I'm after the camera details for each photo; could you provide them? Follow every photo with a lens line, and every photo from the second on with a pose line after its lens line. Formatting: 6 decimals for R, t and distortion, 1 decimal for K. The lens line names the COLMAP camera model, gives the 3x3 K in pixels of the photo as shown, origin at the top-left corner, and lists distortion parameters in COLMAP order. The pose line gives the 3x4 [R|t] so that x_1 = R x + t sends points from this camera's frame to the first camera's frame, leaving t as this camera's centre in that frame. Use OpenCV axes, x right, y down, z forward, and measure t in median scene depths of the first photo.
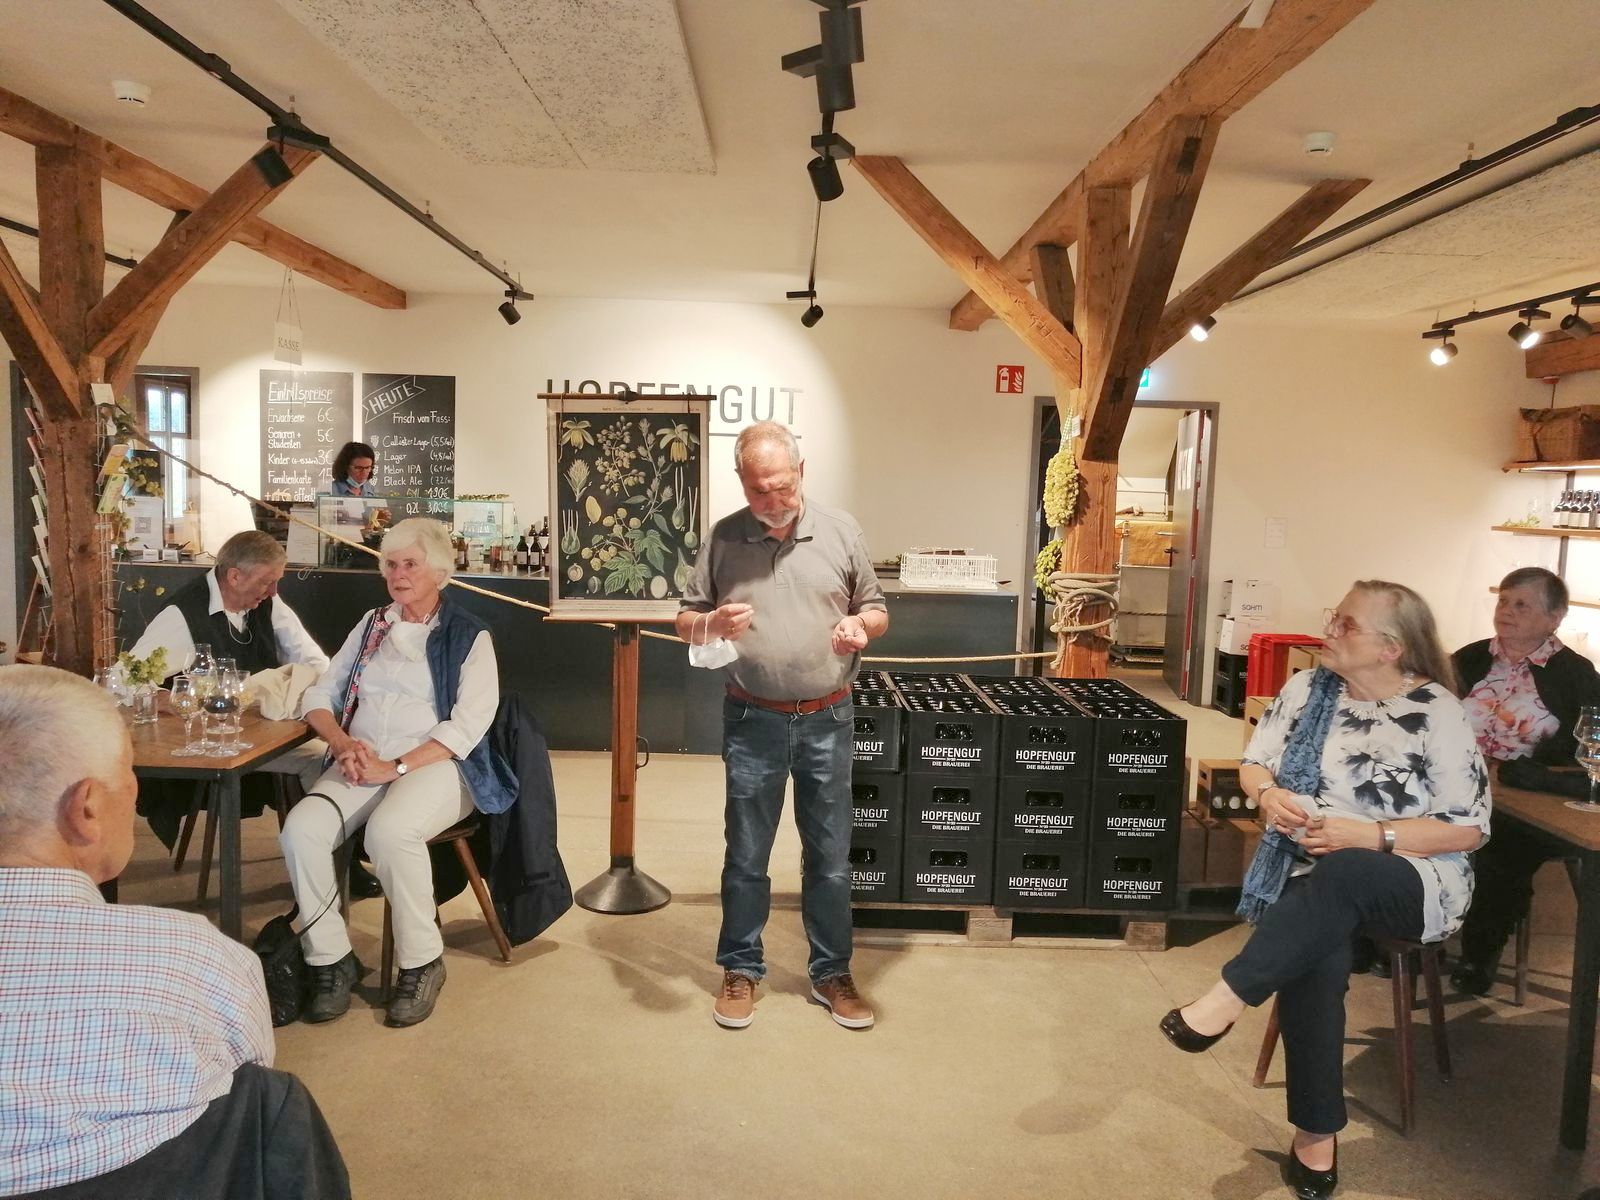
lens RADIAL K [[1249.3, 0, 798.5], [0, 1249.3, 610.3], [0, 0, 1]] dist [-0.008123, 0.043063]
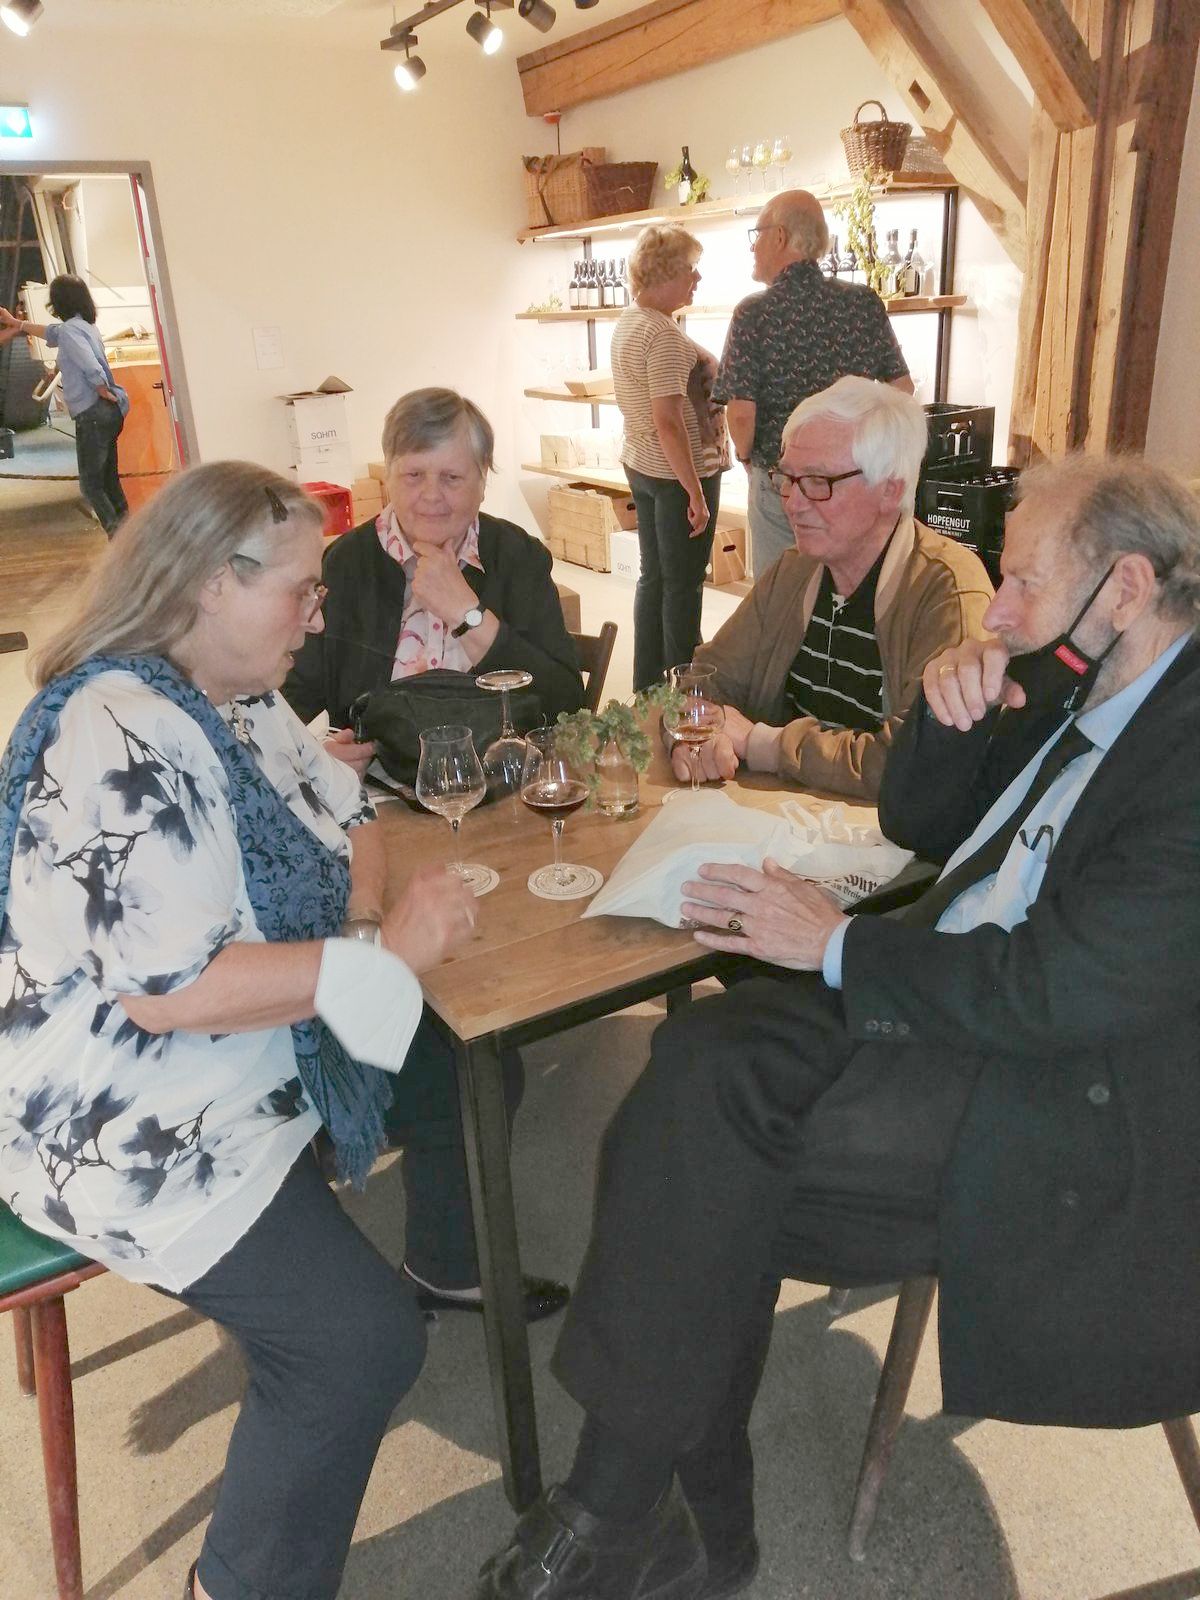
lens RADIAL K [[1249.3, 0, 597.4], [0, 1249.3, 801.5], [0, 0, 1]] dist [-0.008123, 0.043063]
pose [[0.865803, -0.257509, 0.429039, 0.345356], [0.125840, 0.941913, 0.311390, -0.029208], [-0.484304, -0.215612, 0.847916, 0.422950]]
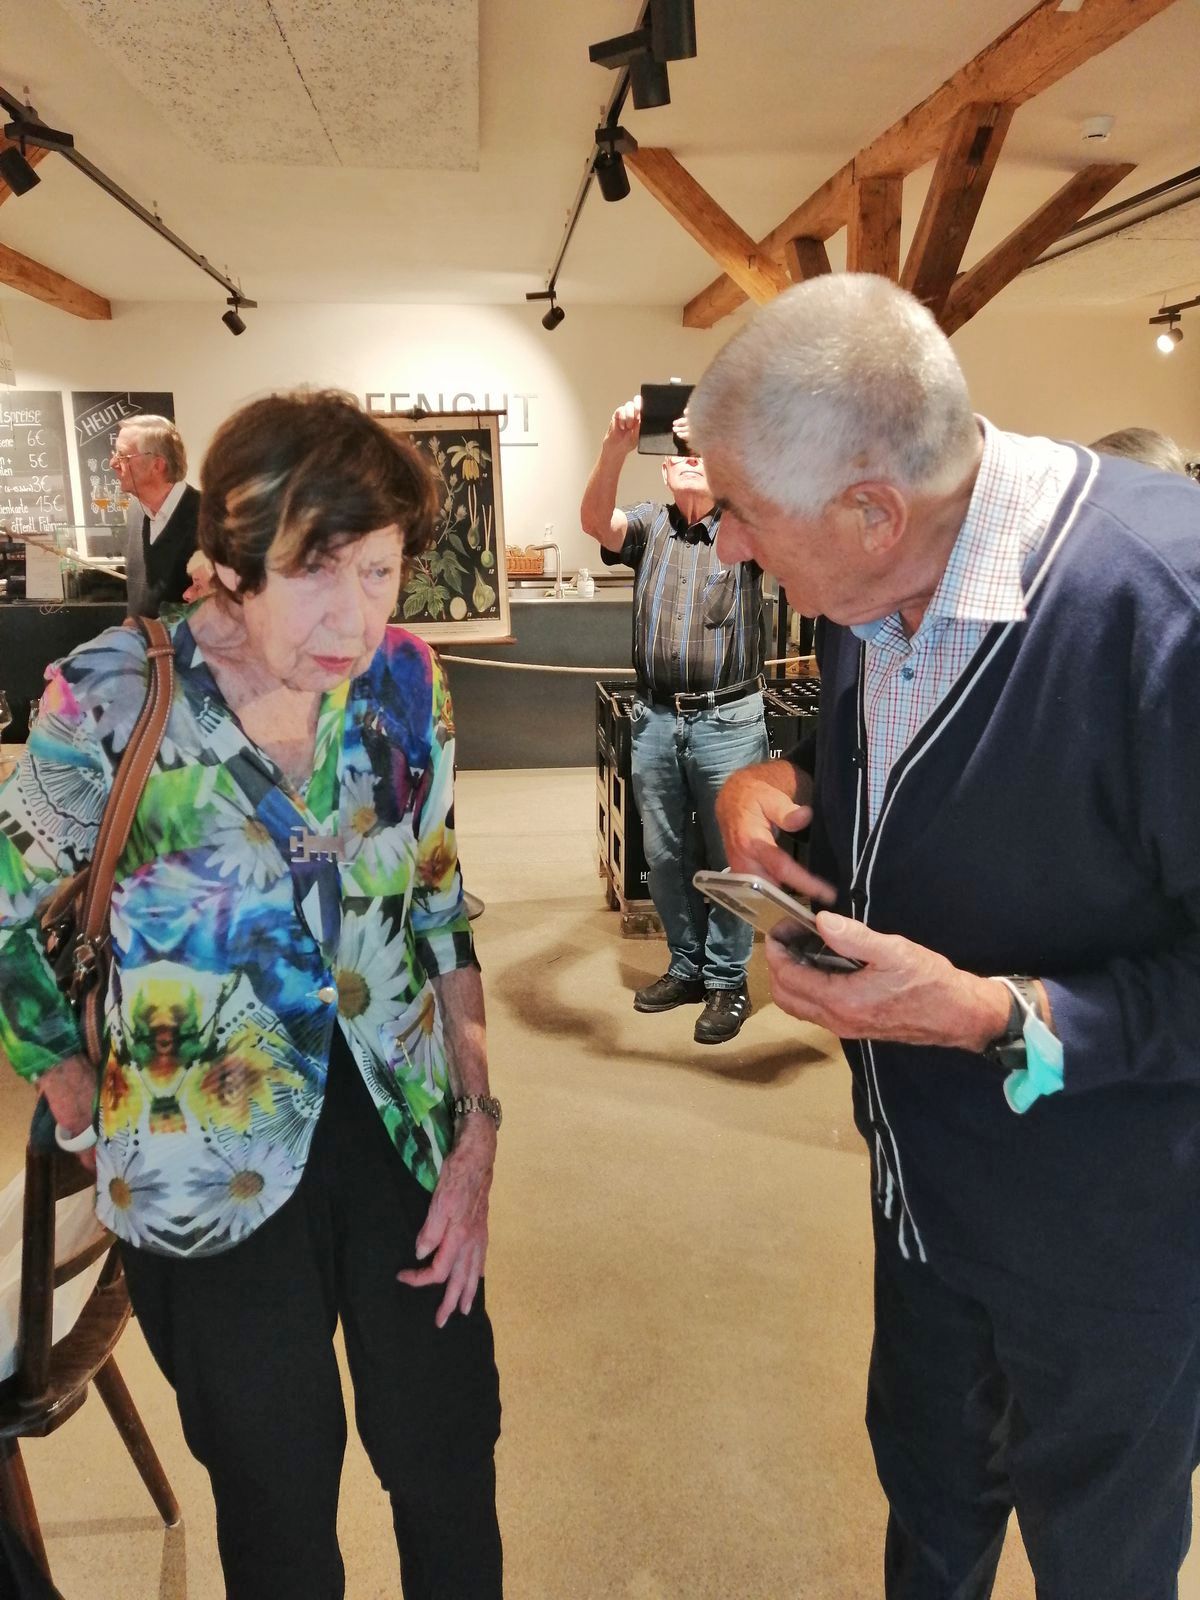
lens RADIAL K [[1249.3, 0, 608.0], [0, 1249.3, 795.9], [0, 0, 1]] dist [-0.008123, 0.043063]
pose [[0.995151, -0.056168, 0.080749, -0.076888], [0.044397, 0.989040, 0.140815, -0.004965], [-0.087773, -0.136547, 0.986737, -0.023401]]
